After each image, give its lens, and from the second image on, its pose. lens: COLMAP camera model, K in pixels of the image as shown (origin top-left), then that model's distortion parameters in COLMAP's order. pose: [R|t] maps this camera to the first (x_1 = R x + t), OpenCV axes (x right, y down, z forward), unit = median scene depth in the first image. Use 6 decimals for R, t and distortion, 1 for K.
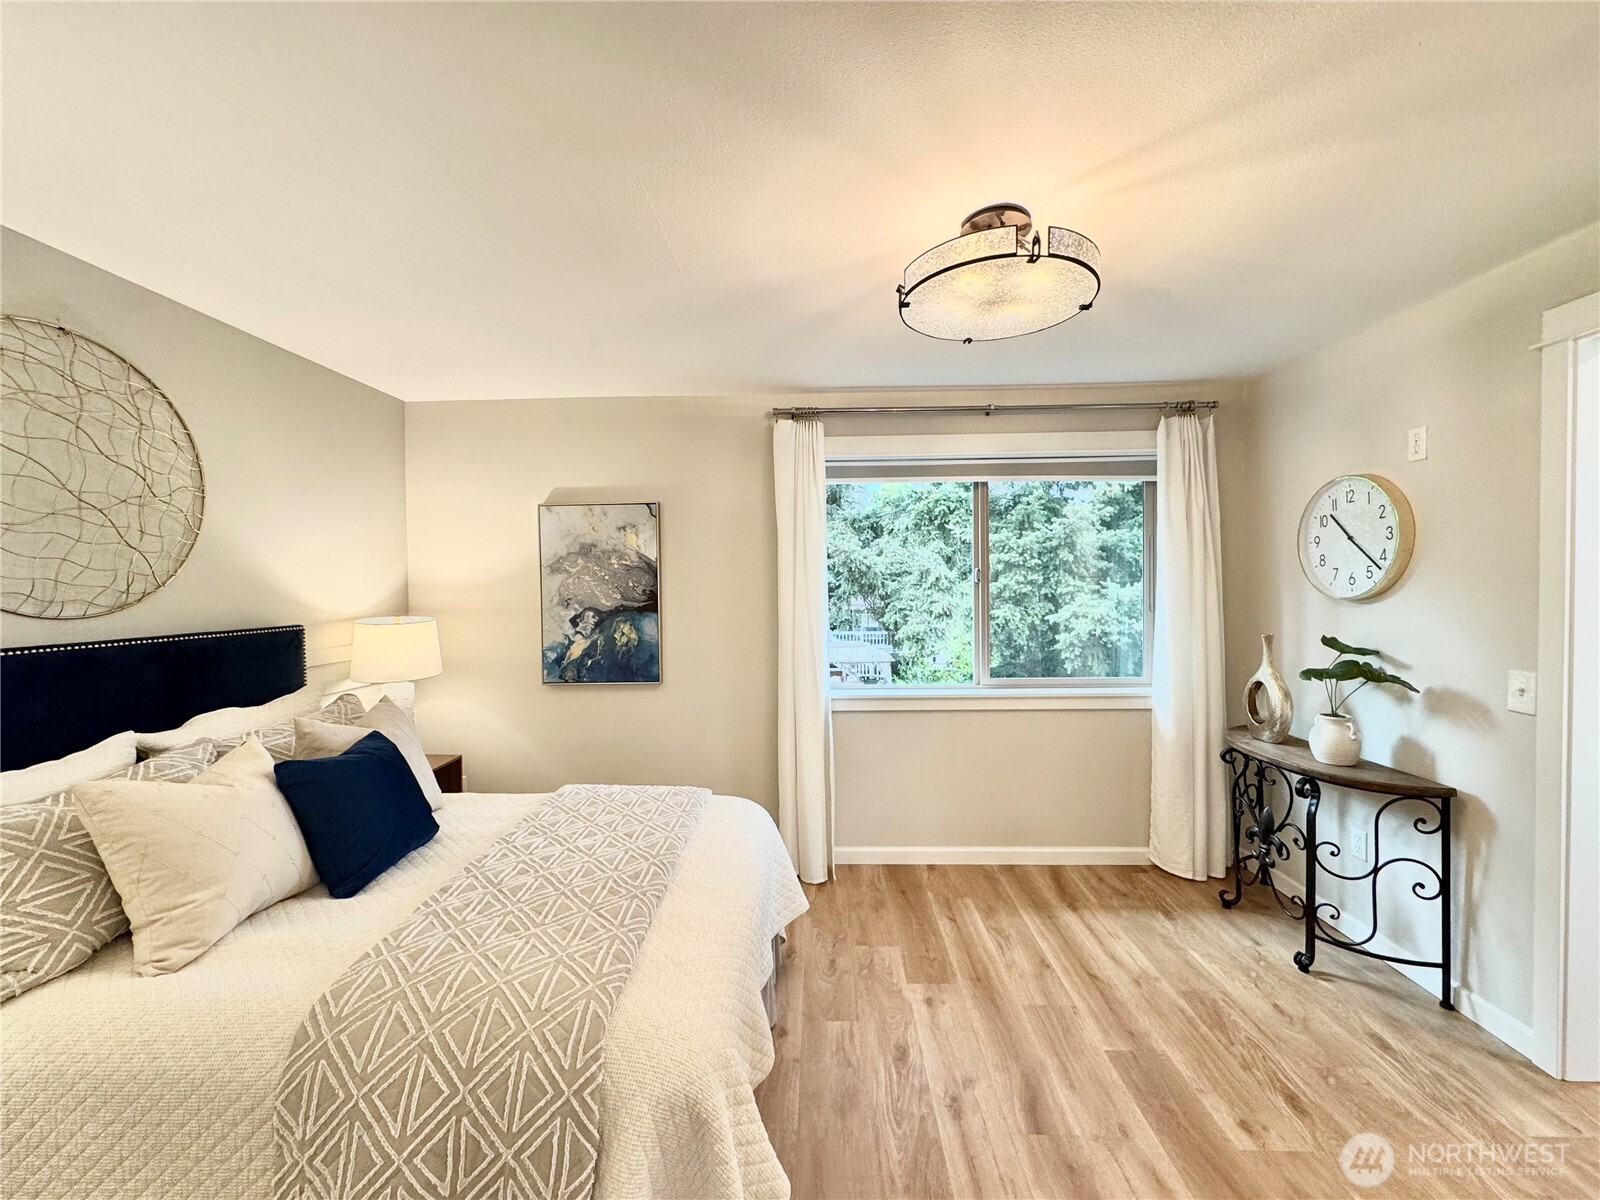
lens RADIAL K [[648.1, 0, 790.3], [0, 648.1, 597.4], [0, 0, 1]] dist [-0.001132, 0.000165]
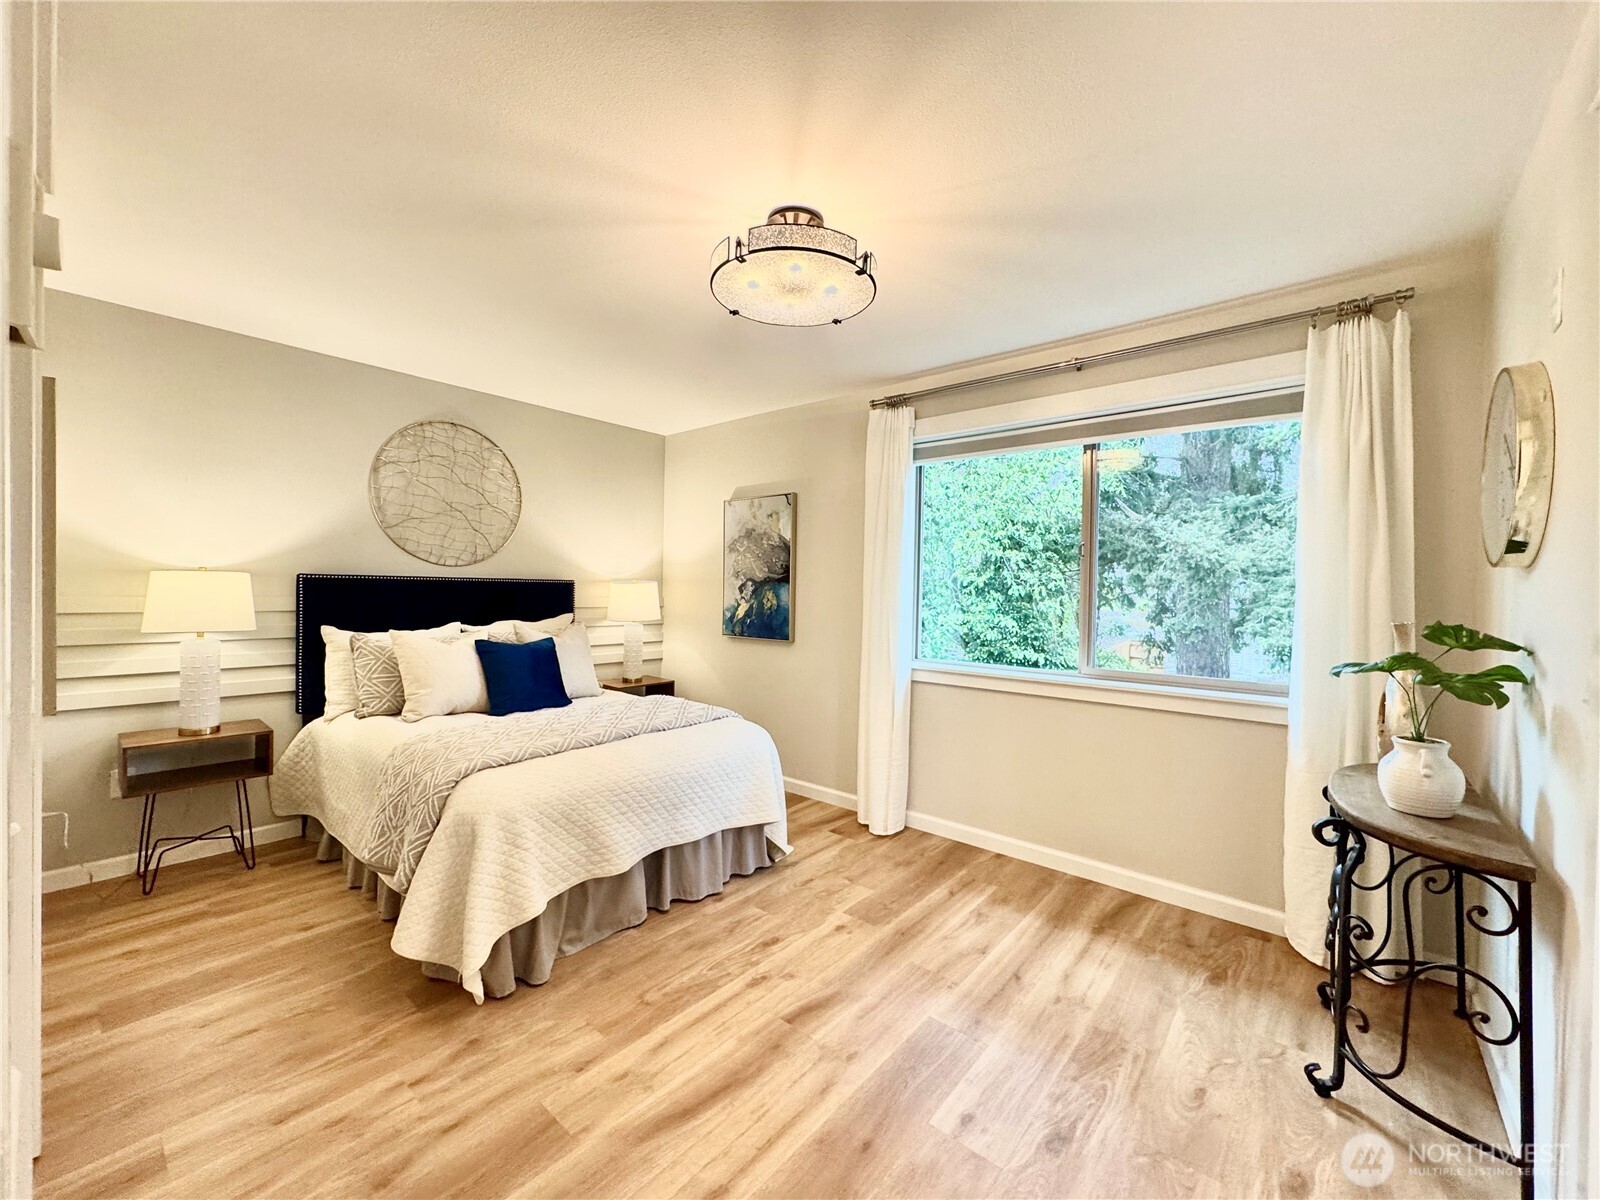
lens RADIAL K [[648.1, 0, 790.3], [0, 648.1, 597.4], [0, 0, 1]] dist [-0.001132, 0.000165]
pose [[0.771969, 0.033127, -0.634796, 0.584268], [-0.042683, 0.999089, 0.000231, 0.050928], [0.634226, 0.026917, 0.772679, 0.063382]]
